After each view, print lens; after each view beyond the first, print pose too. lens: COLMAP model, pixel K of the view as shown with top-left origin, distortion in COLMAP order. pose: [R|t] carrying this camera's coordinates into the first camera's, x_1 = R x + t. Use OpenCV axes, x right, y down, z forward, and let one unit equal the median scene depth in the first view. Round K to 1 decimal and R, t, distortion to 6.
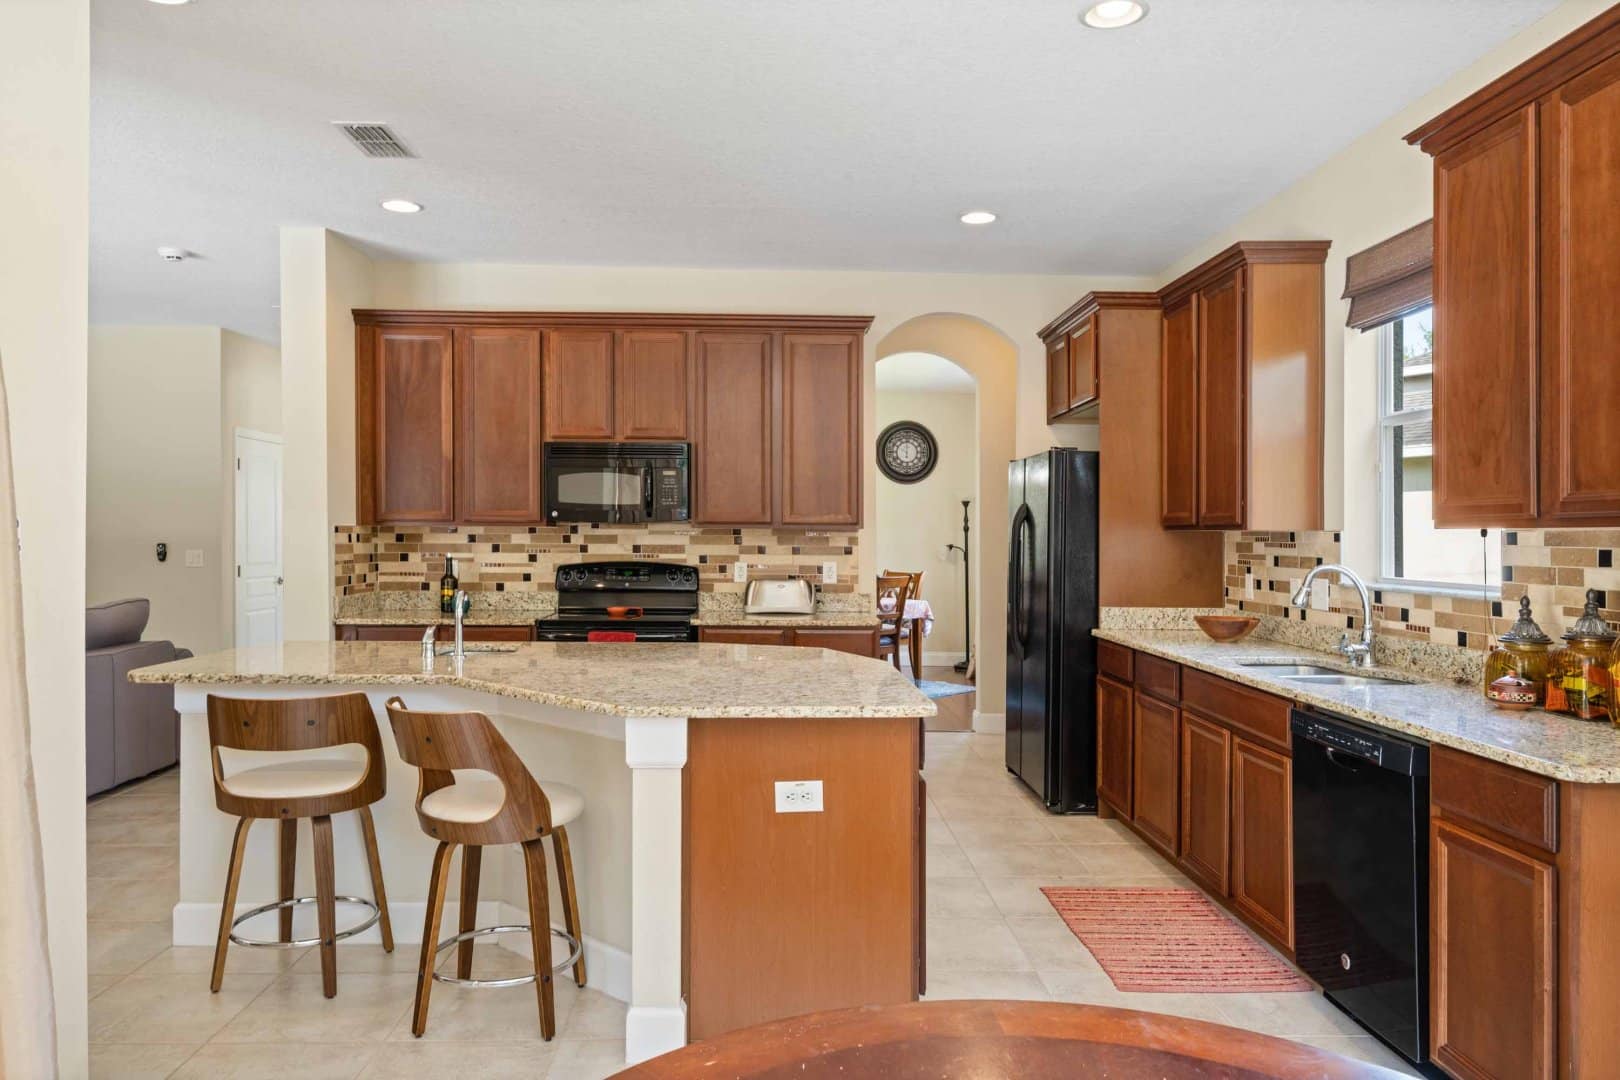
lens RADIAL K [[1071.1, 0, 807.5], [0, 1071.1, 547.7], [0, 0, 1]] dist [0.002877, 0.001837]
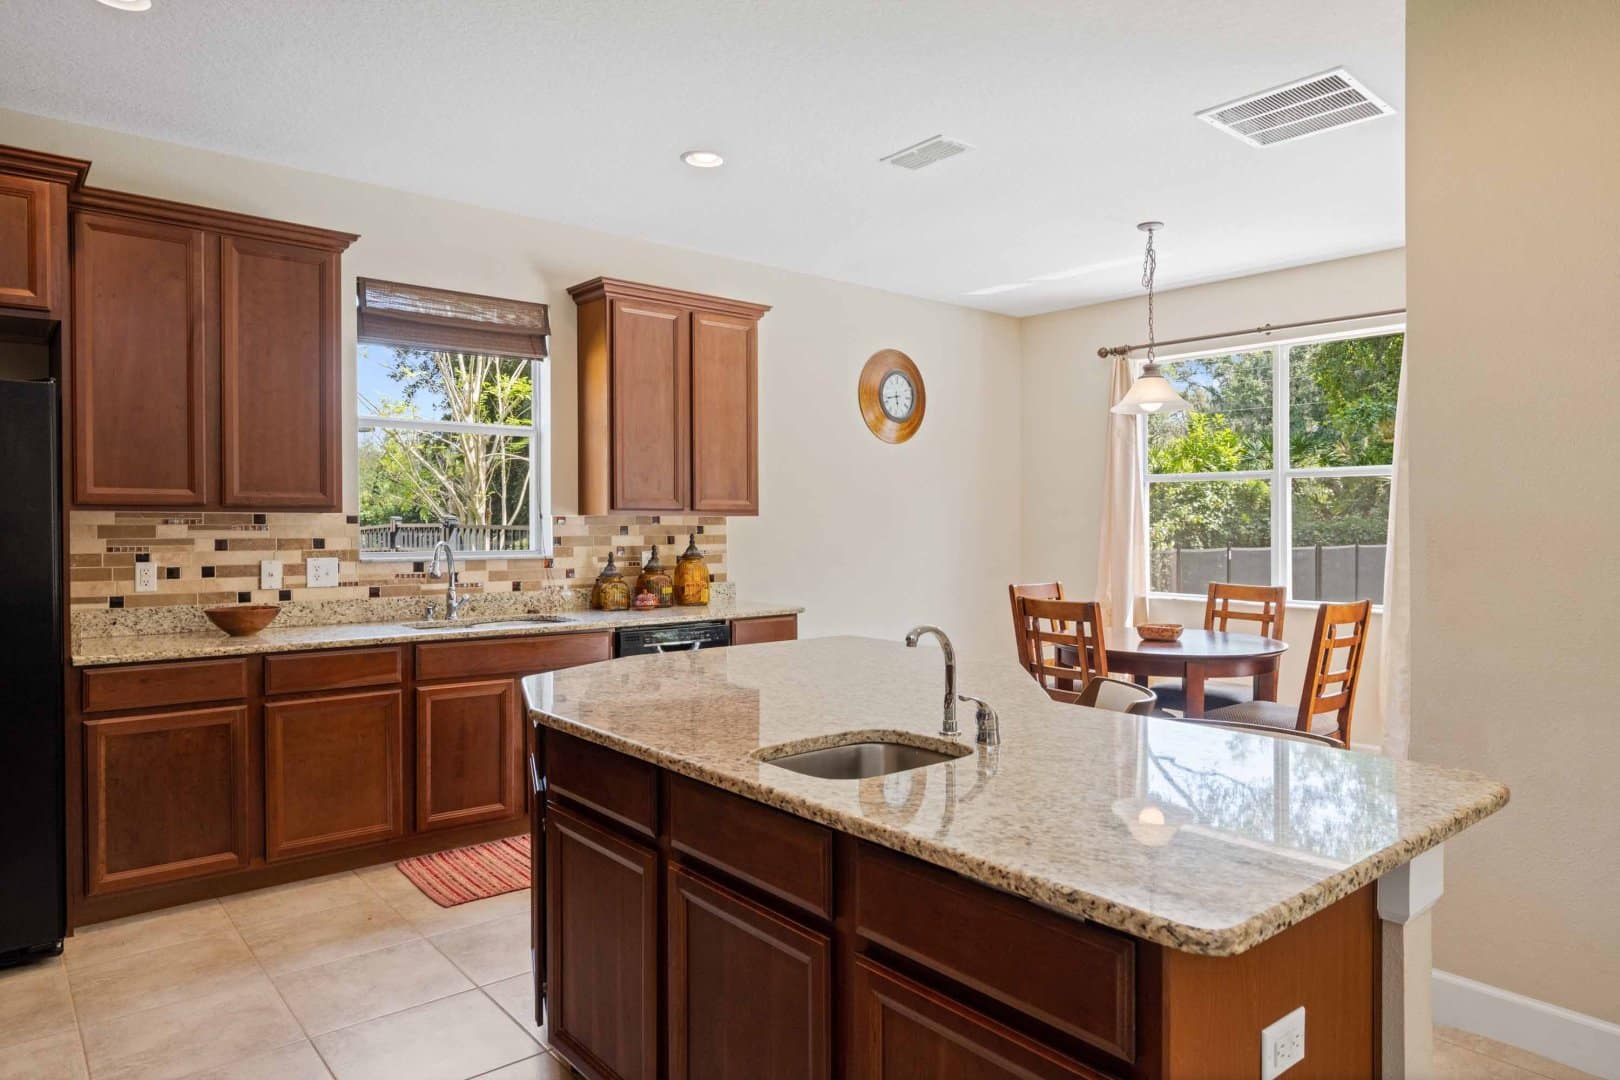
lens RADIAL K [[1001.3, 0, 809.4], [0, 1001.3, 521.8], [0, 0, 1]] dist [-0.002042, -0.000697]
pose [[-0.606615, -0.010093, 0.794932, -0.446961], [0.002071, 0.999896, 0.014275, -0.015032], [-0.794993, 0.010305, -0.606531, 0.881624]]
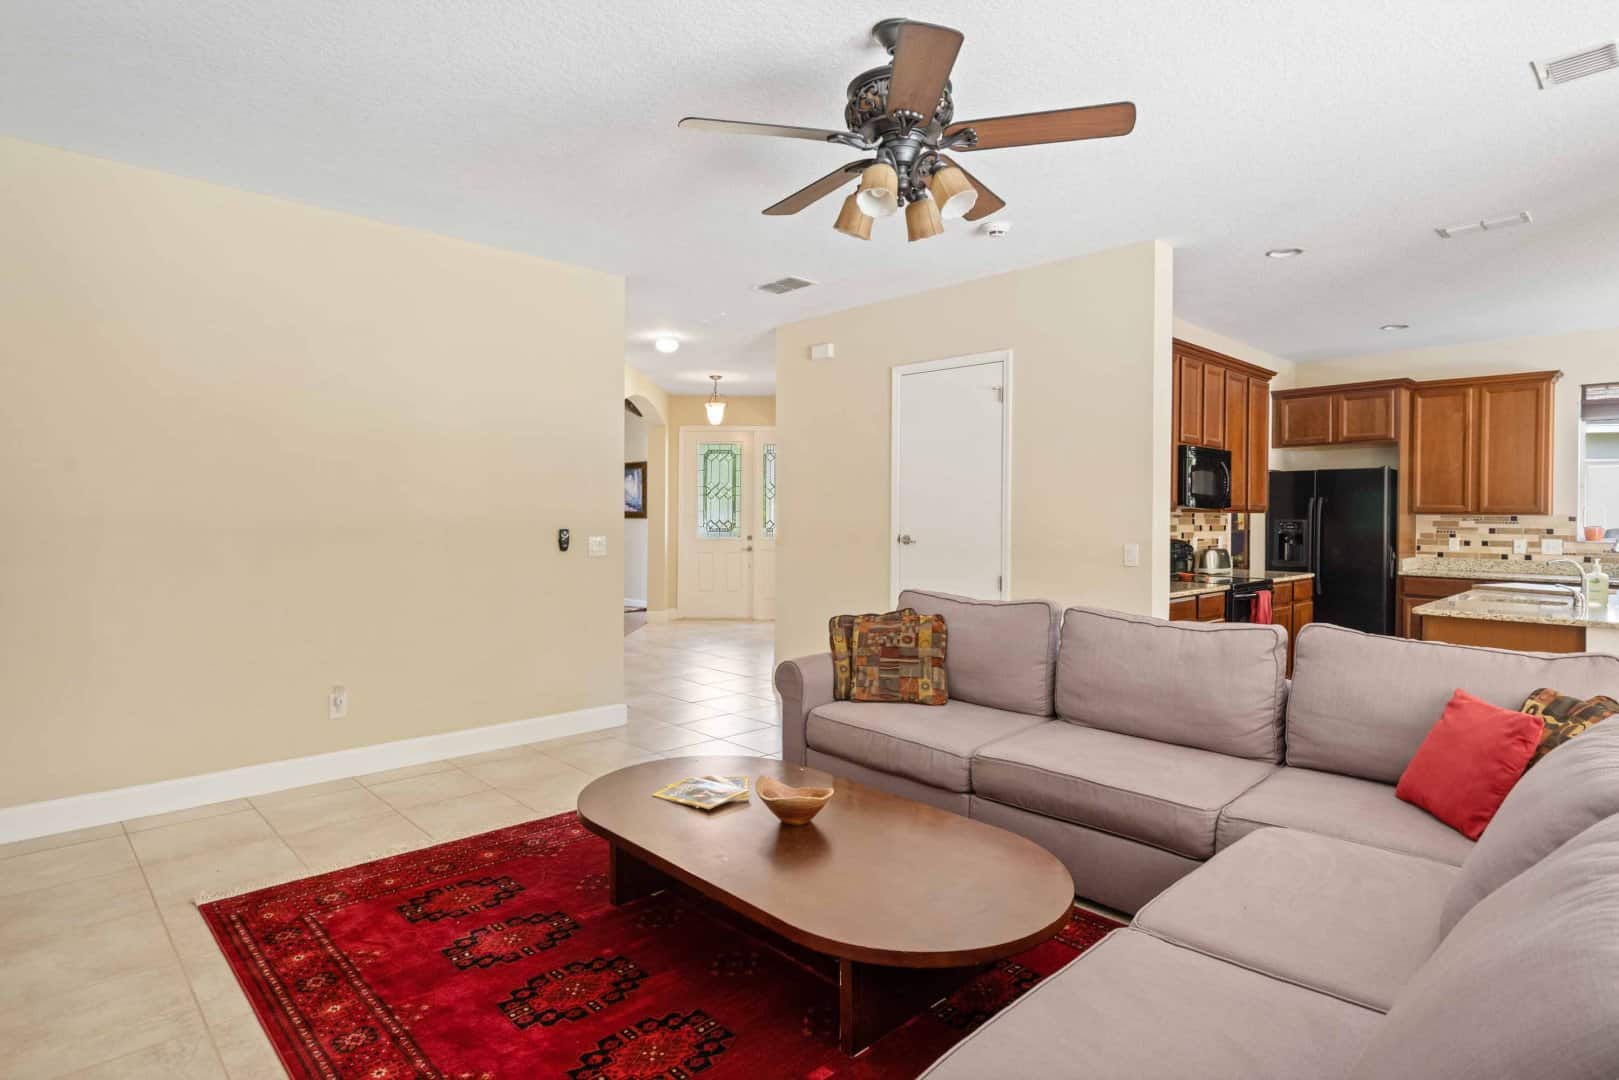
lens RADIAL K [[846.5, 0, 804.6], [0, 846.5, 526.0], [0, 0, 1]] dist [0.002202, 0.000238]
pose [[0.751103, -0.010952, 0.660095, -1.195493], [0.006722, 0.999937, 0.008943, -0.014675], [-0.660151, -0.002280, 0.751129, 0.524375]]
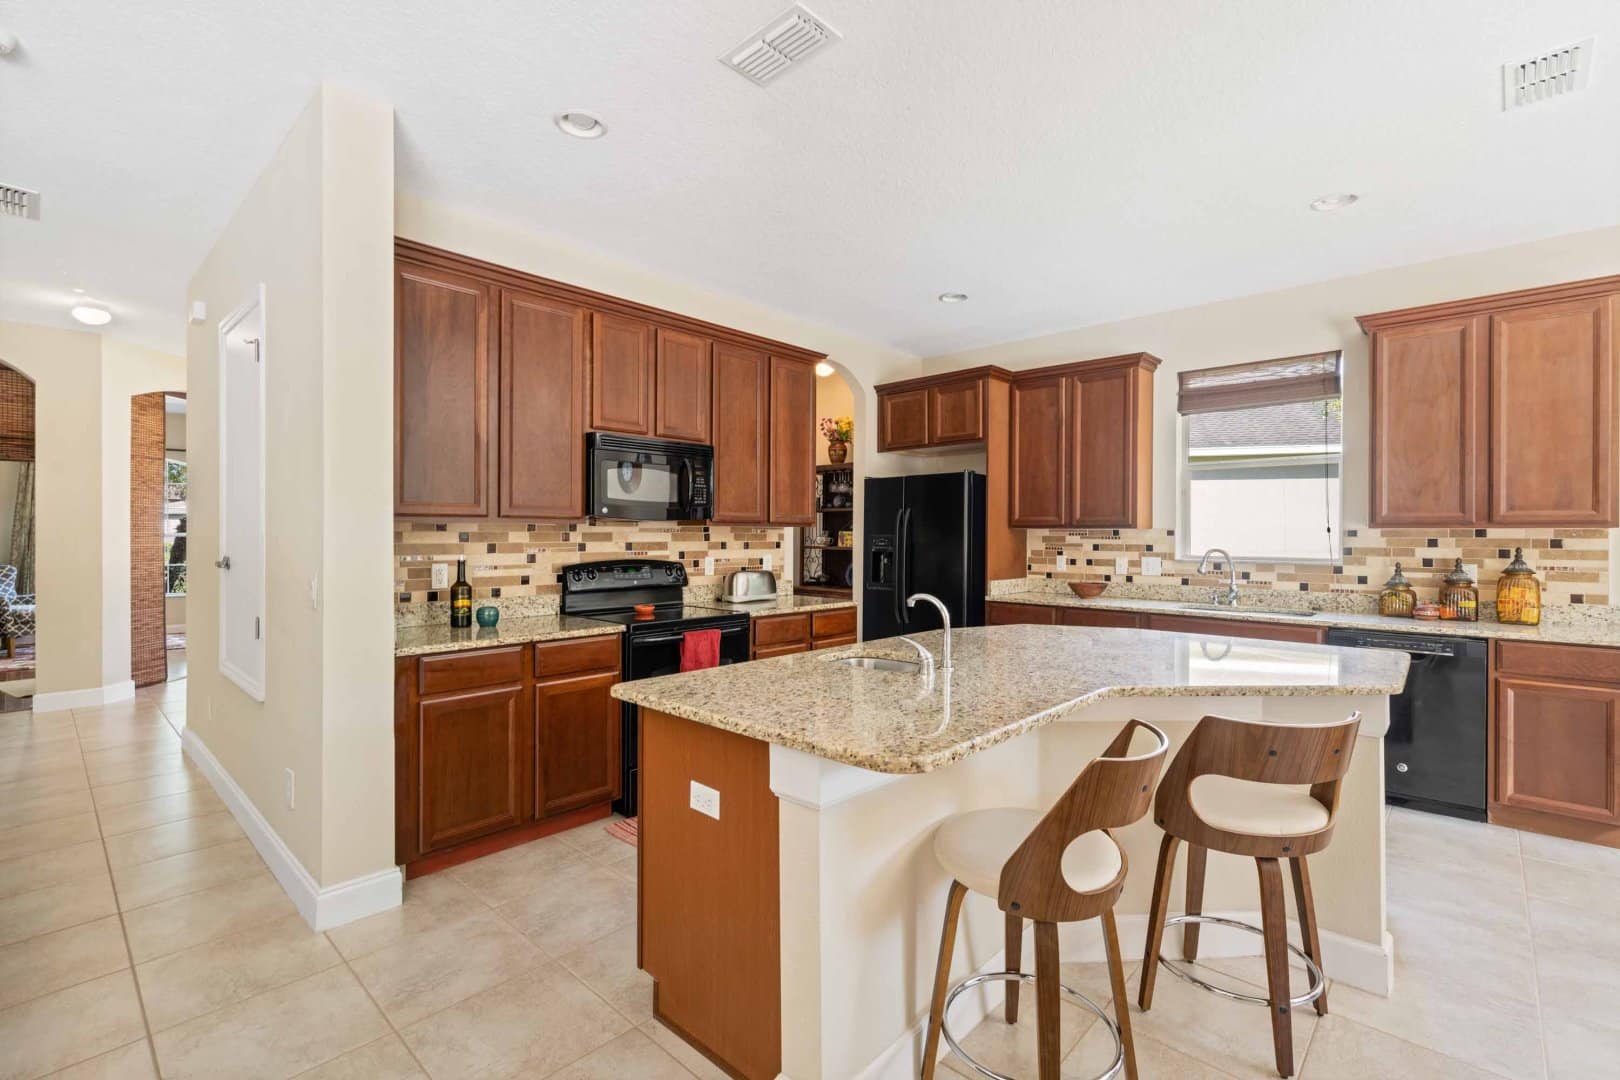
lens RADIAL K [[722.3, 0, 810.0], [0, 722.3, 540.0], [0, 0, 1]] dist [-0.003222, -0.000349]
pose [[0.713669, -0.010236, 0.700408, -0.516067], [0.009676, 0.999942, 0.004755, -0.006632], [-0.700416, 0.003383, 0.713727, 0.404194]]
